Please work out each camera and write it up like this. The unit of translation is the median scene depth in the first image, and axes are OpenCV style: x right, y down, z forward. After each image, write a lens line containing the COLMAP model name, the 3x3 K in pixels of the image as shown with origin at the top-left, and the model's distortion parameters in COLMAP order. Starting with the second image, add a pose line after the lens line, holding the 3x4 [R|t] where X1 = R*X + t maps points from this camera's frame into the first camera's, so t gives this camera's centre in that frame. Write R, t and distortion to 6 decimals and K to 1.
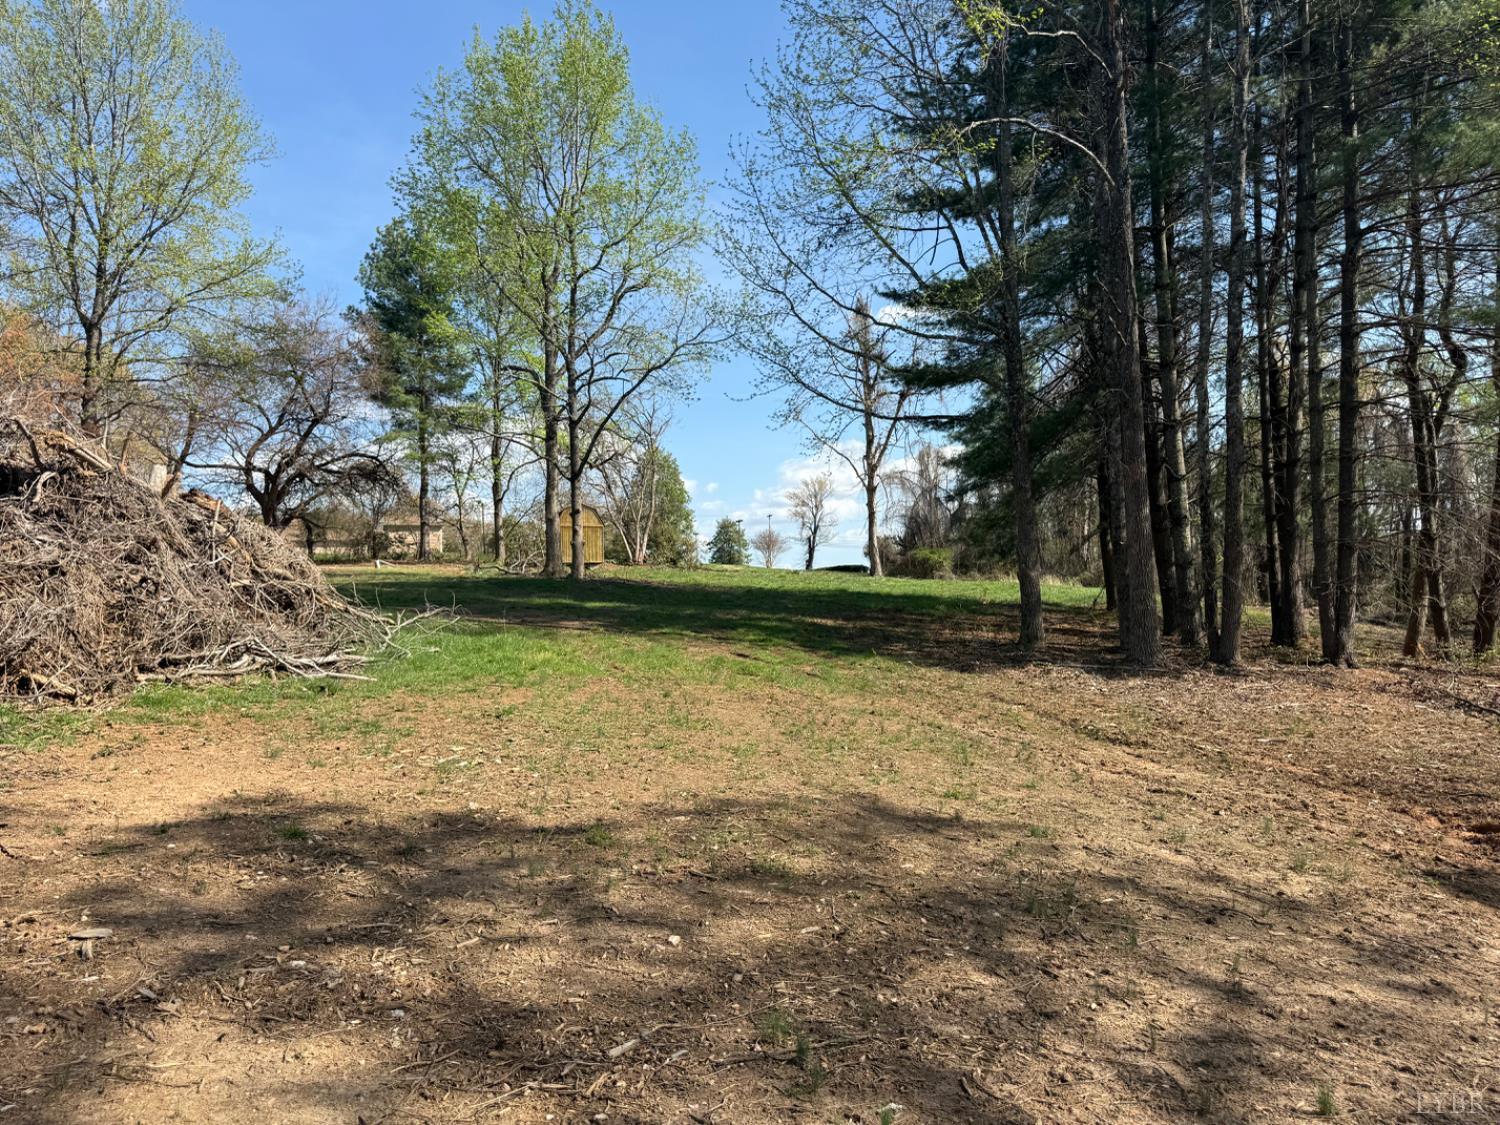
lens RADIAL K [[1058.8, 0, 739.0], [0, 1058.8, 561.1], [0, 0, 1]] dist [0.060215, -0.071937]
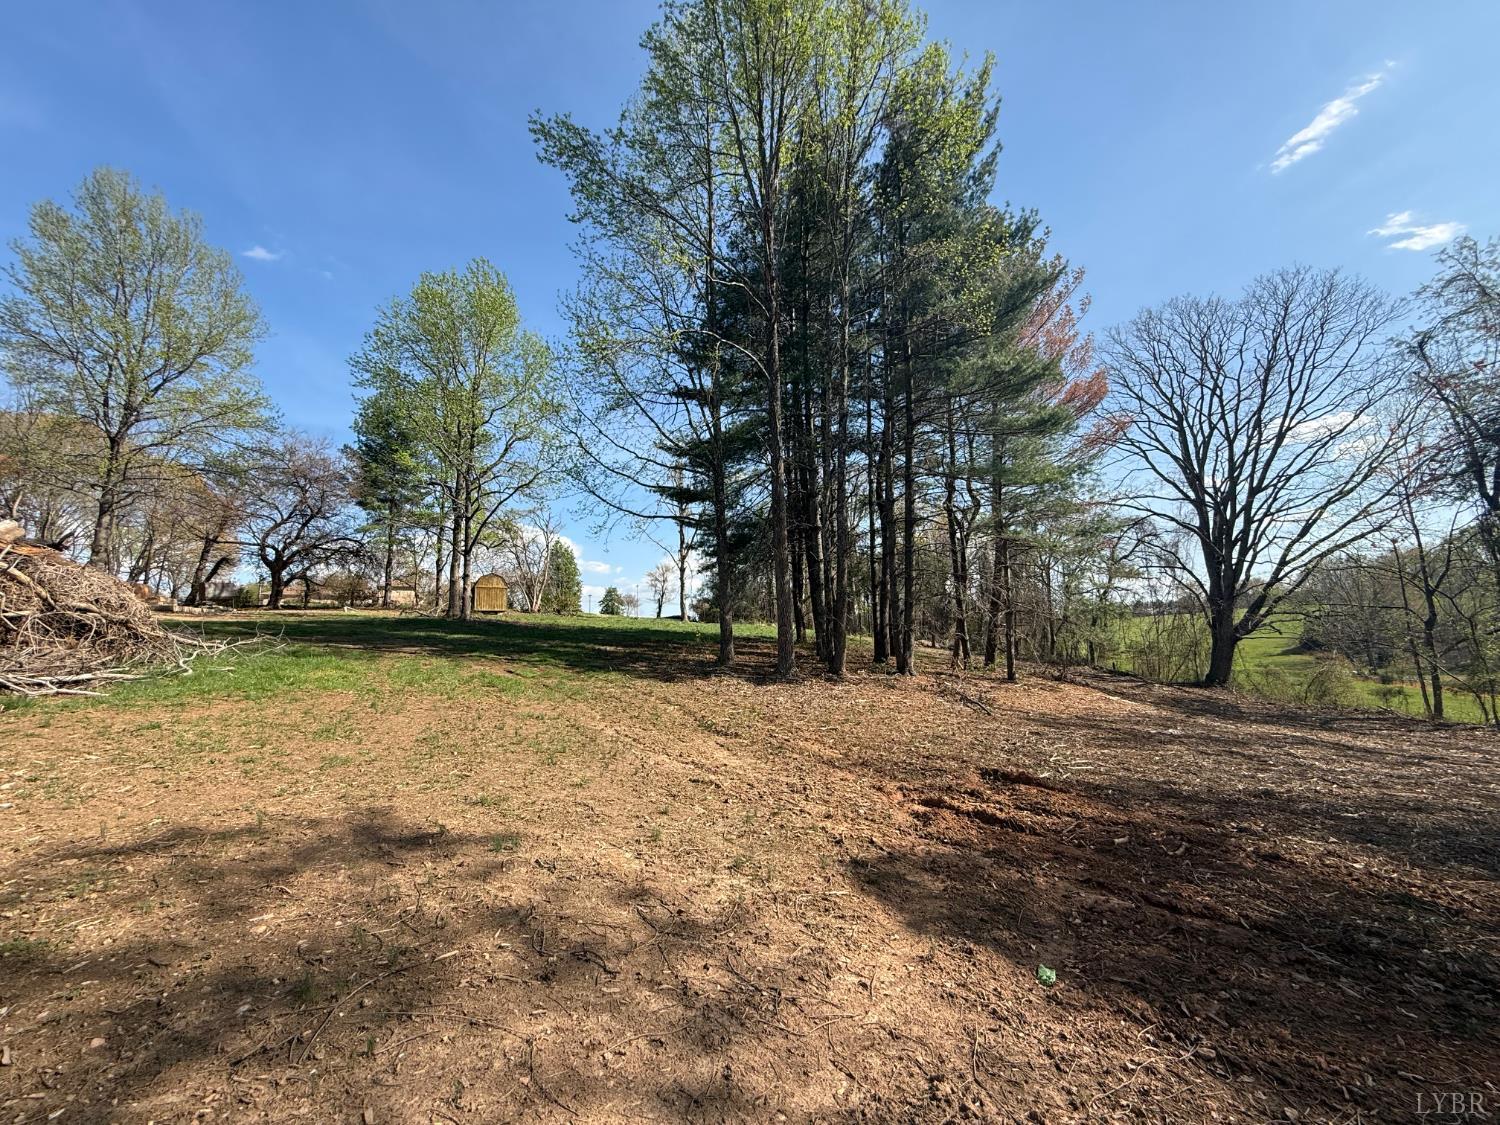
lens RADIAL K [[597.4, 0, 745.4], [0, 597.4, 562.7], [0, 0, 1]] dist [-0.000791, 0.000060]
pose [[0.982122, 0.027328, 0.186250, 0.140657], [-0.011214, 0.996142, -0.087032, 0.008411], [-0.187910, 0.083387, 0.978640, 0.125367]]
